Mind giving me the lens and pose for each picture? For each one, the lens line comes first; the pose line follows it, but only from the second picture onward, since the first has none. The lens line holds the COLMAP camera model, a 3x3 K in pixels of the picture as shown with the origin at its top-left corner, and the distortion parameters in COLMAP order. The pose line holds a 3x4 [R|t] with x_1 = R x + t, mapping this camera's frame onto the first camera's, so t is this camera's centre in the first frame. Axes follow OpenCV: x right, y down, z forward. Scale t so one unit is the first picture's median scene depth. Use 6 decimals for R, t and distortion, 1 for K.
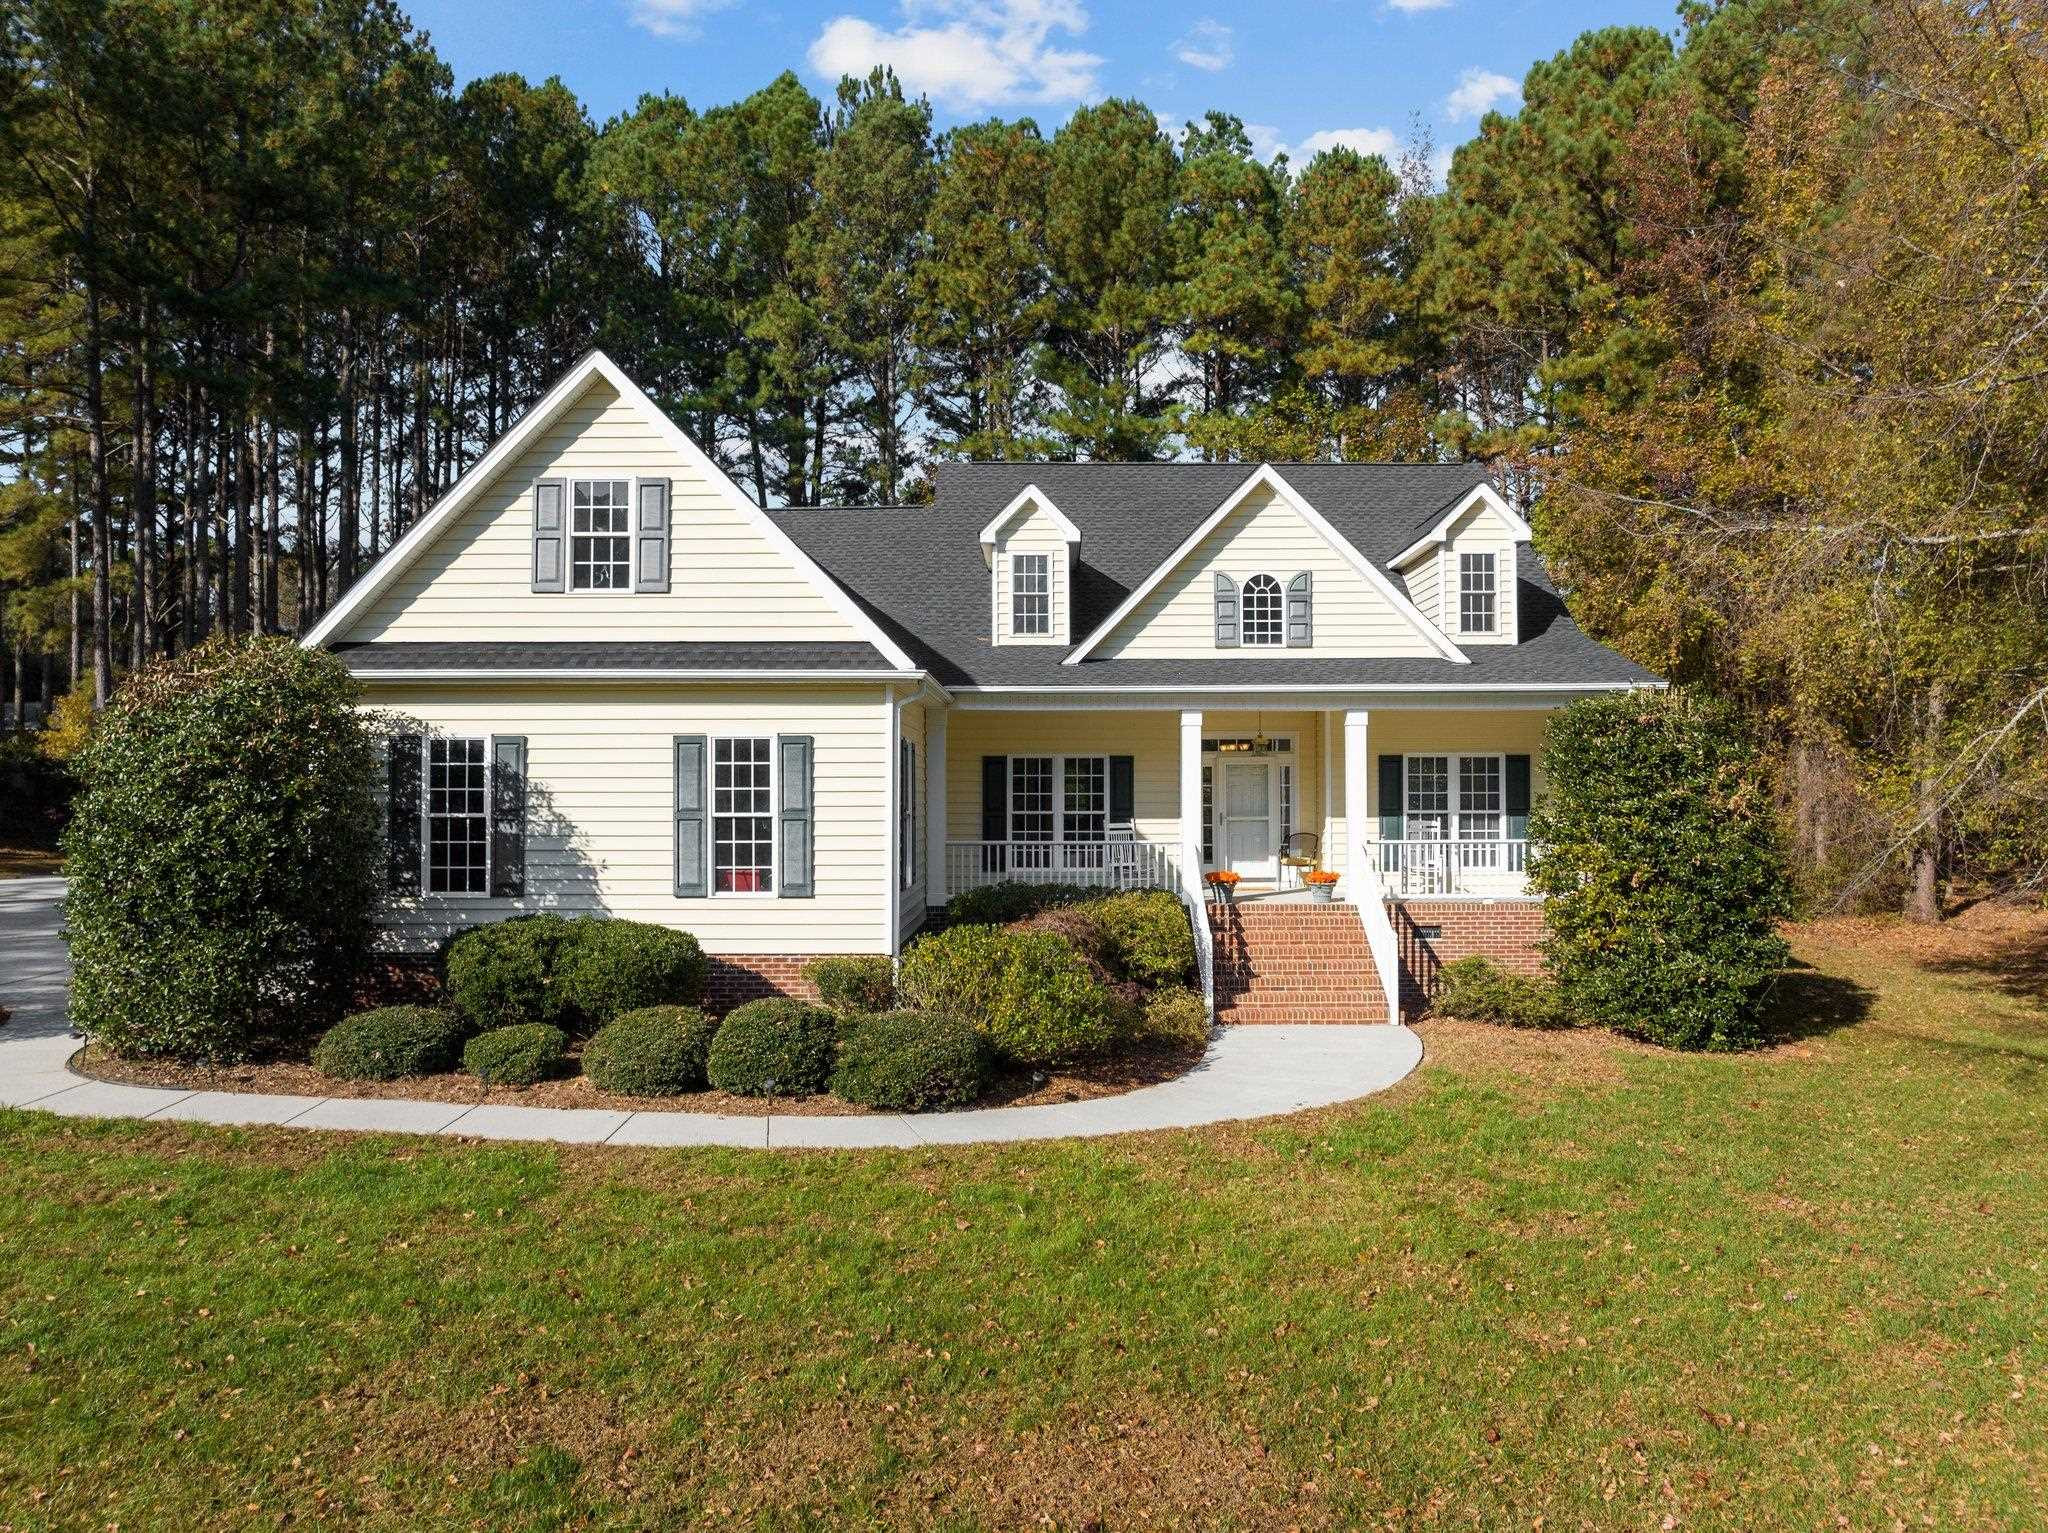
lens RADIAL K [[1458.2, 0, 1039.8], [0, 1458.2, 788.1], [0, 0, 1]] dist [-0.049787, 0.025082]
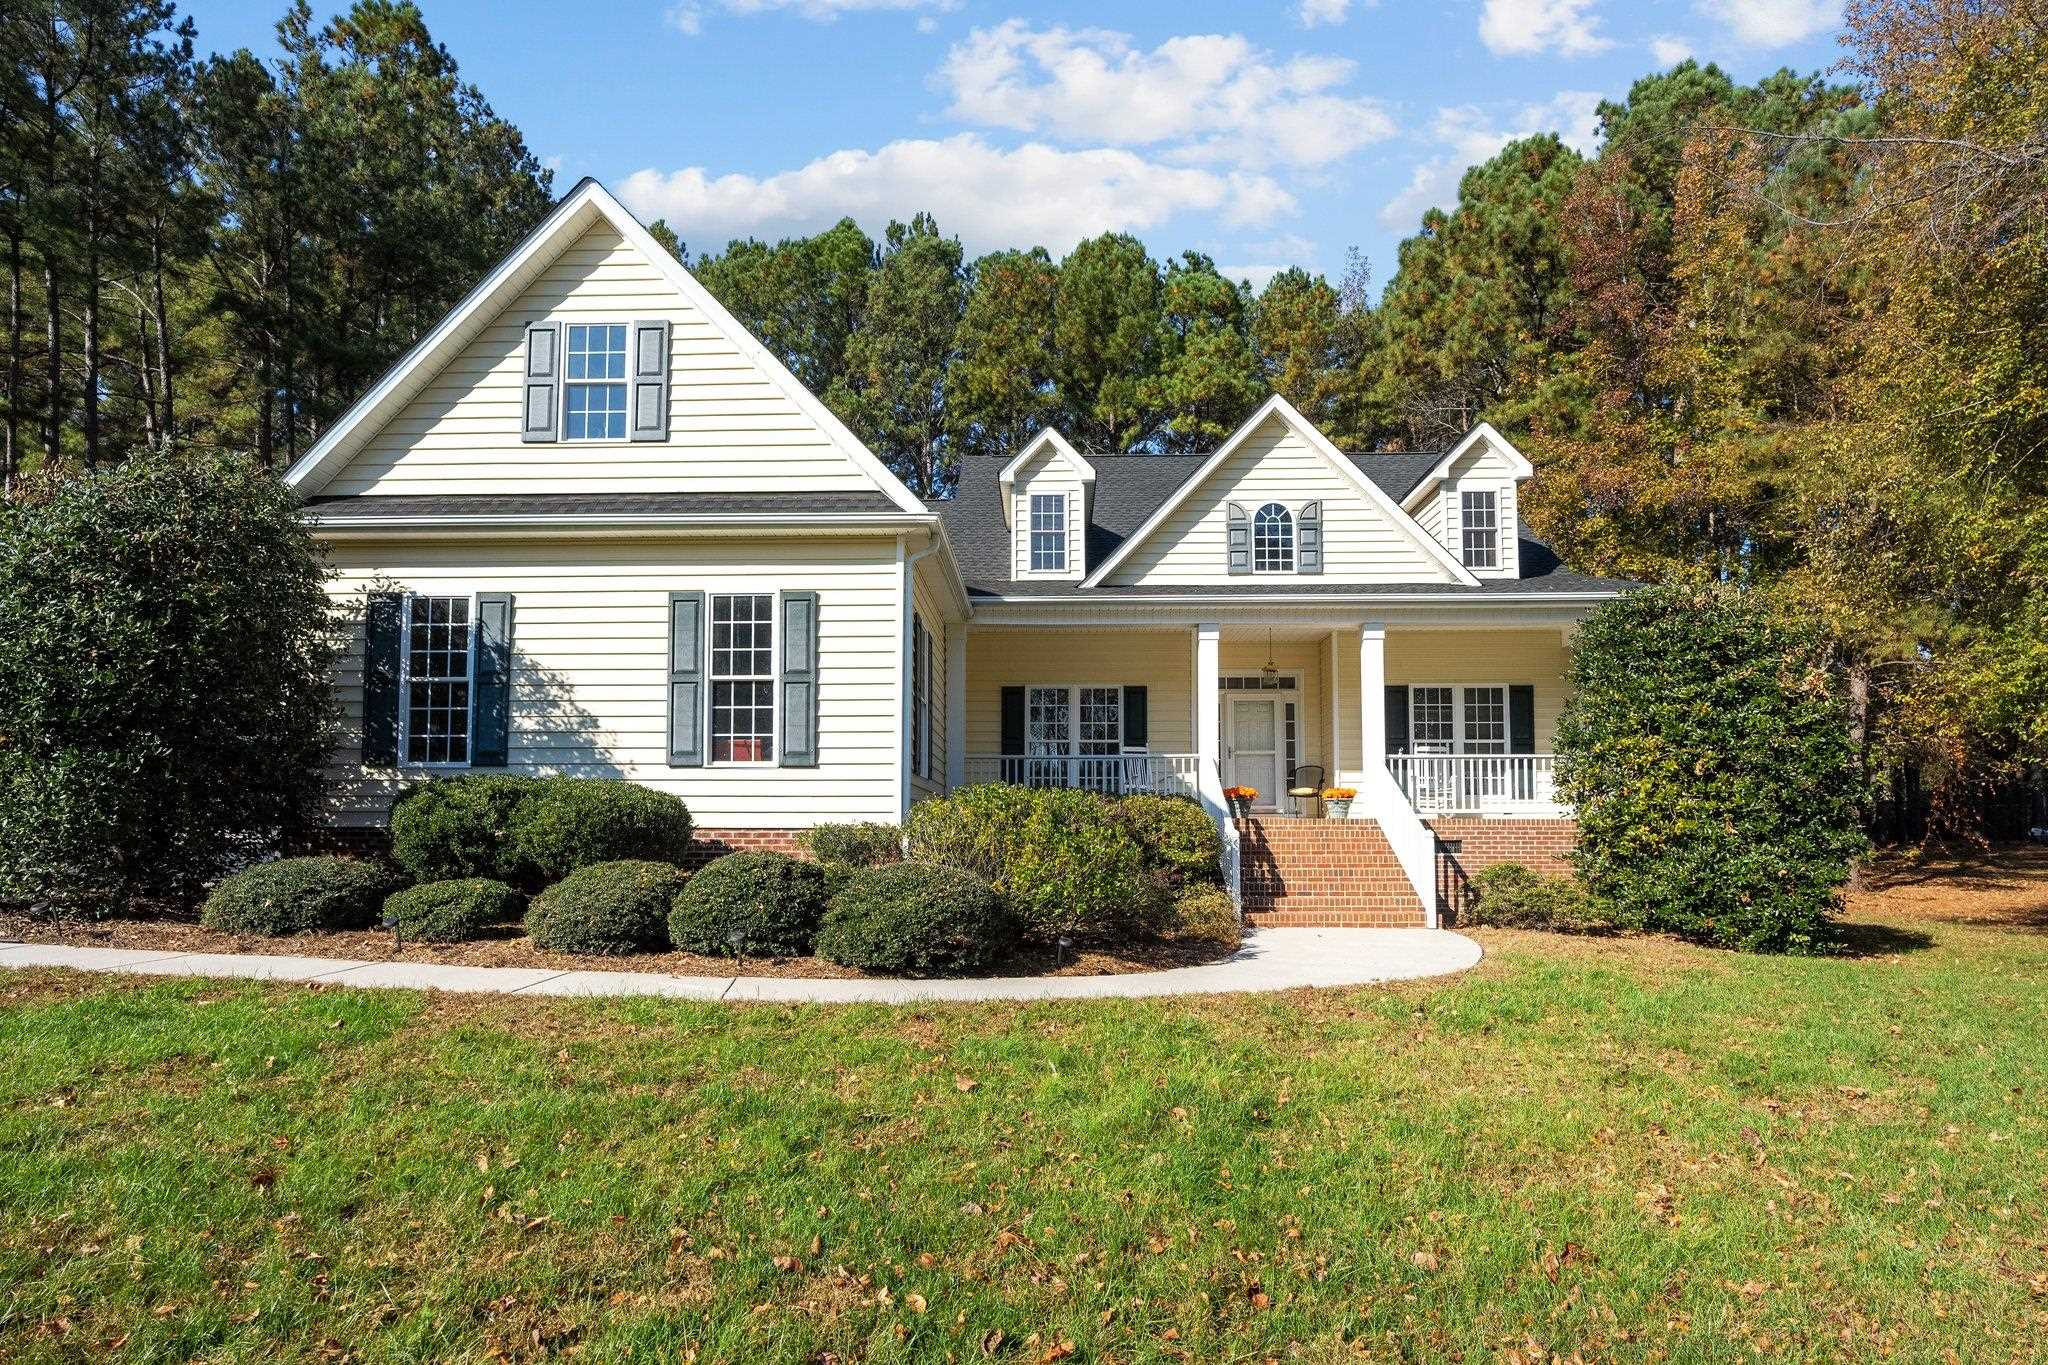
lens RADIAL K [[1084.9, 0, 1012.3], [0, 1084.9, 779.9], [0, 0, 1]] dist [-0.010284, 0.006607]
pose [[0.999530, 0.000696, -0.030649, -0.009687], [-0.002299, 0.998629, -0.052294, 0.106521], [0.030570, 0.052340, 0.998161, 0.284453]]
